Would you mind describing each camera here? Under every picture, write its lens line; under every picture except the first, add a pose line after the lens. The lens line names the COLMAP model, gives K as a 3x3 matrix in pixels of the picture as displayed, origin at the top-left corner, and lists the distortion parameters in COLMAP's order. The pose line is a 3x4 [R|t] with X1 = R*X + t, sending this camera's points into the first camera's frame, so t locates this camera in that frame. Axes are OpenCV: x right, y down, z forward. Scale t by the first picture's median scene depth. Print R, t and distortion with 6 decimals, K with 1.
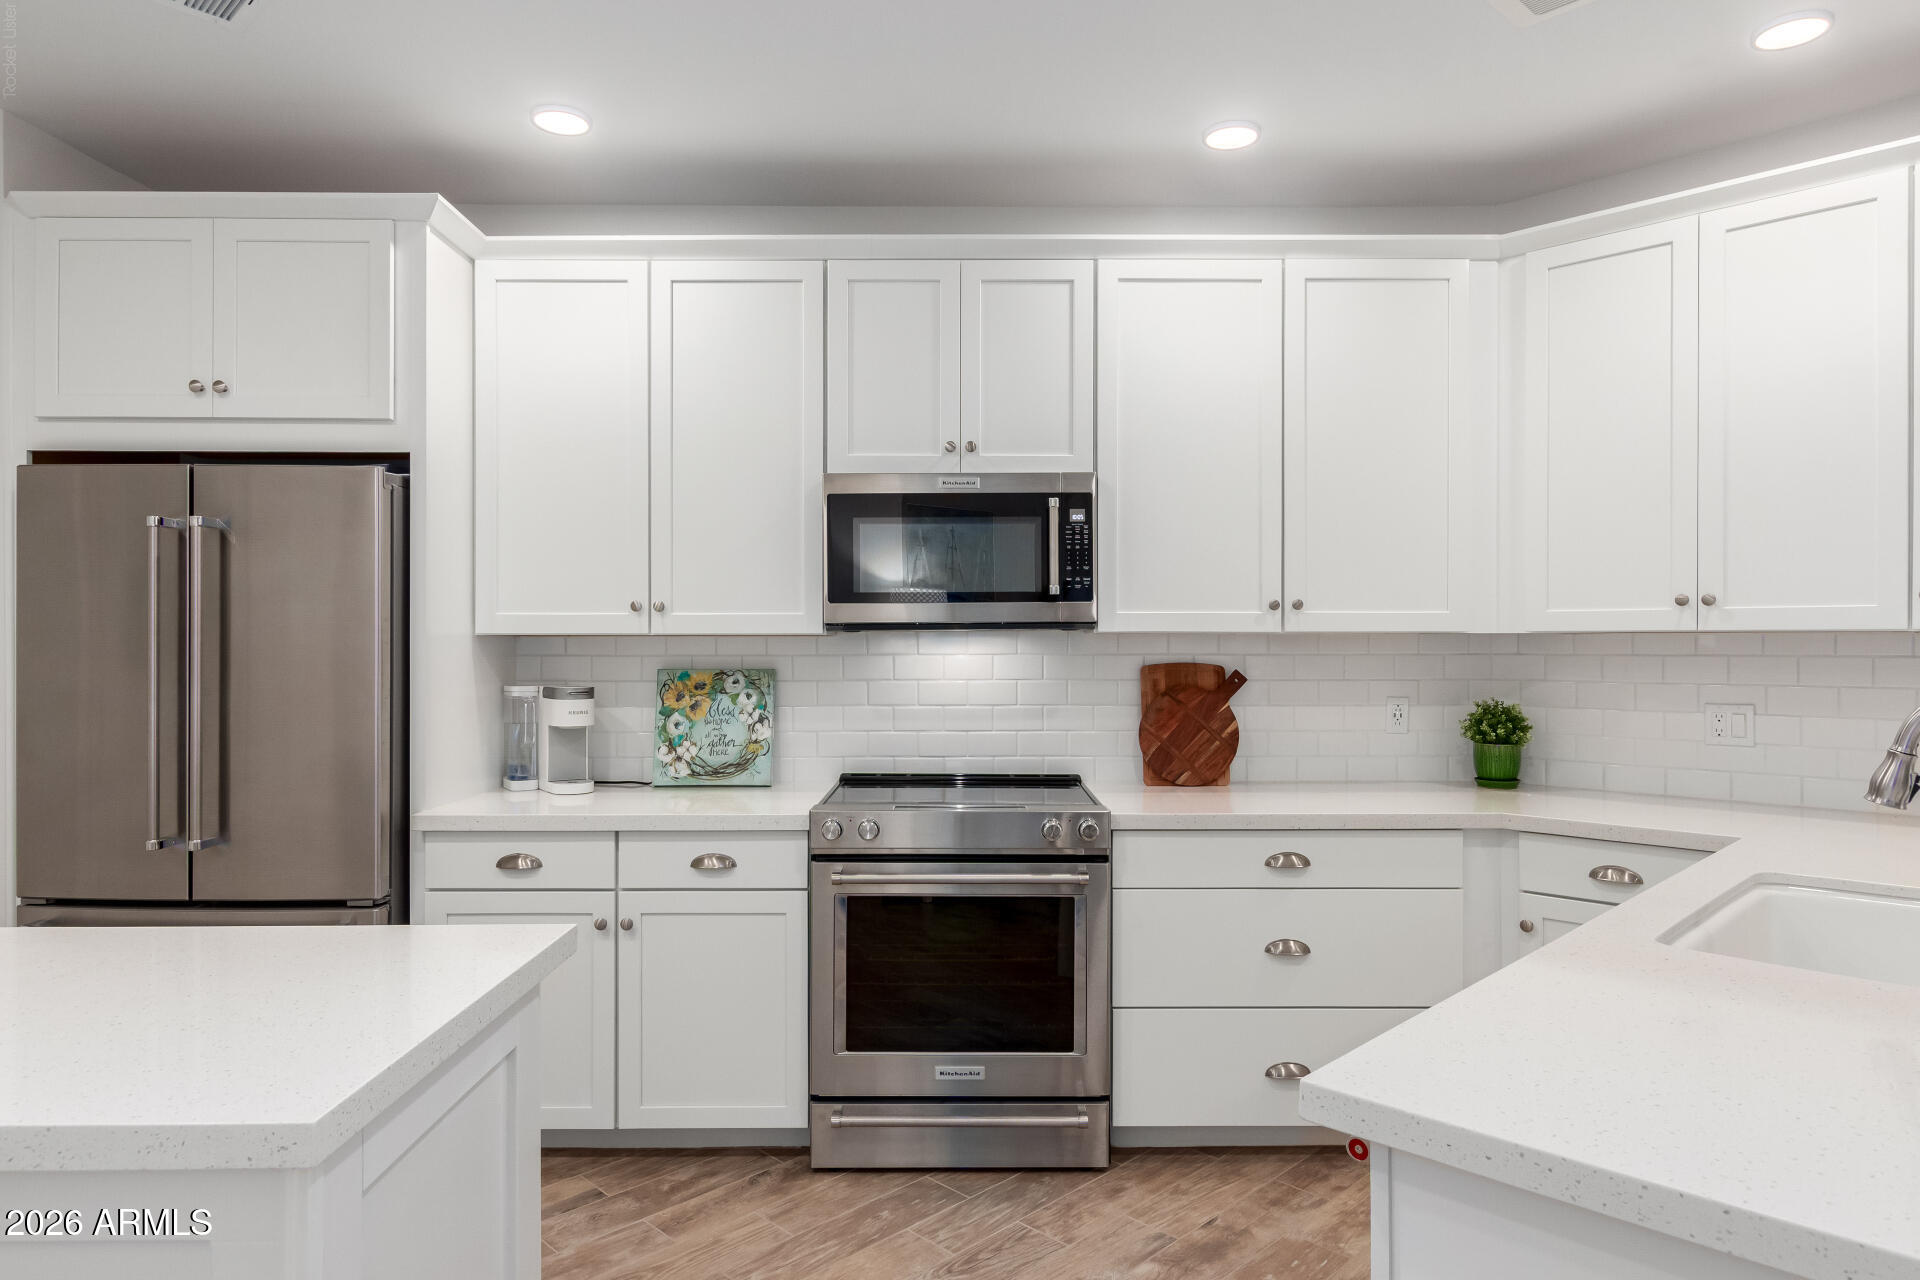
lens RADIAL K [[1142.2, 0, 971.5], [0, 1142.2, 642.0], [0, 0, 1]] dist [-0.000448, 0.002184]
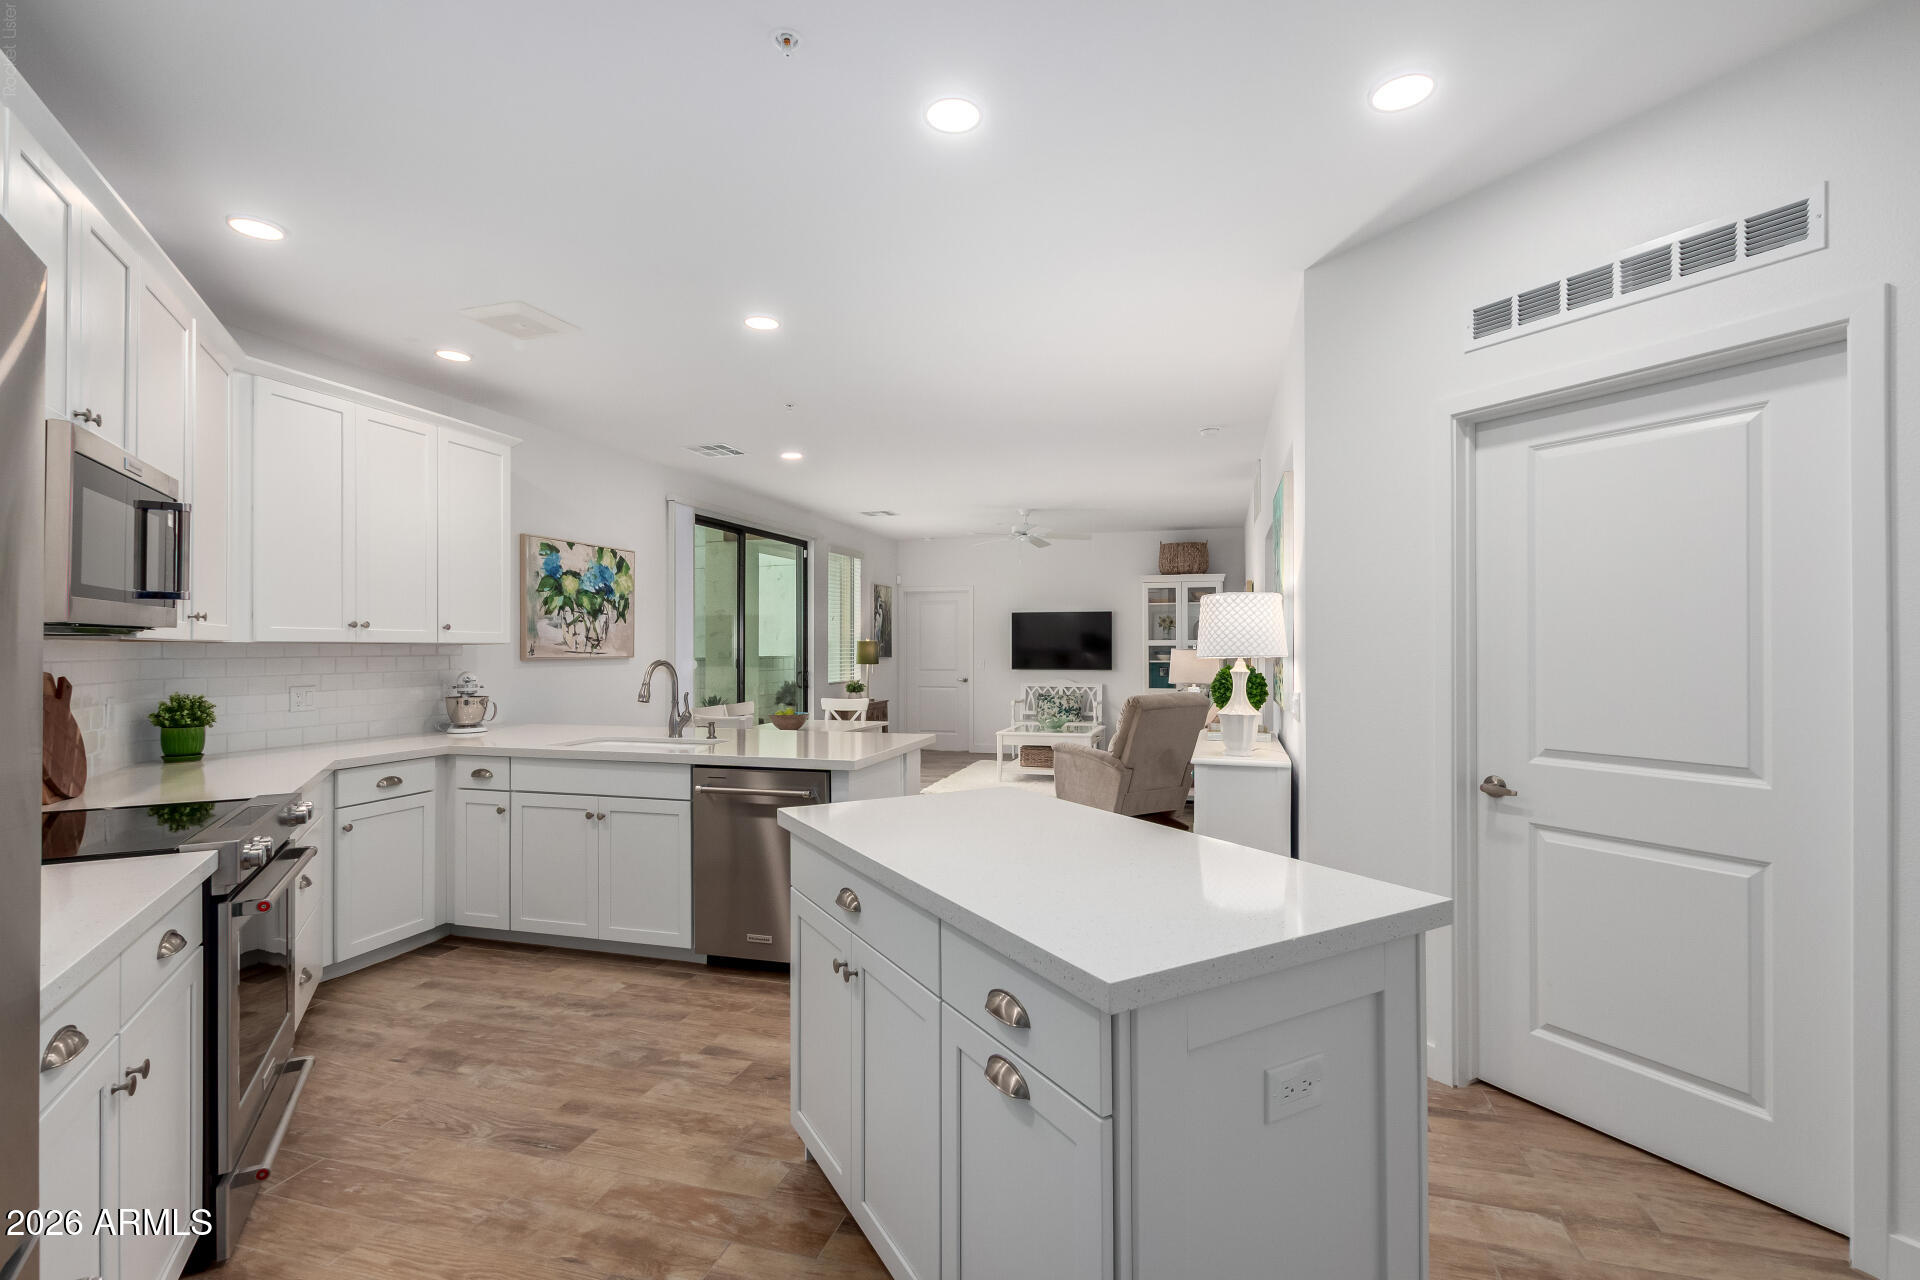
lens RADIAL K [[874.1, 0, 960.6], [0, 874.1, 645.2], [0, 0, 1]] dist [0.004595, -0.000800]
pose [[-0.473198, 0.004491, 0.880945, -0.822948], [0.002606, 0.999990, -0.003699, 0.001569], [-0.880952, 0.000545, -0.473204, 0.689391]]
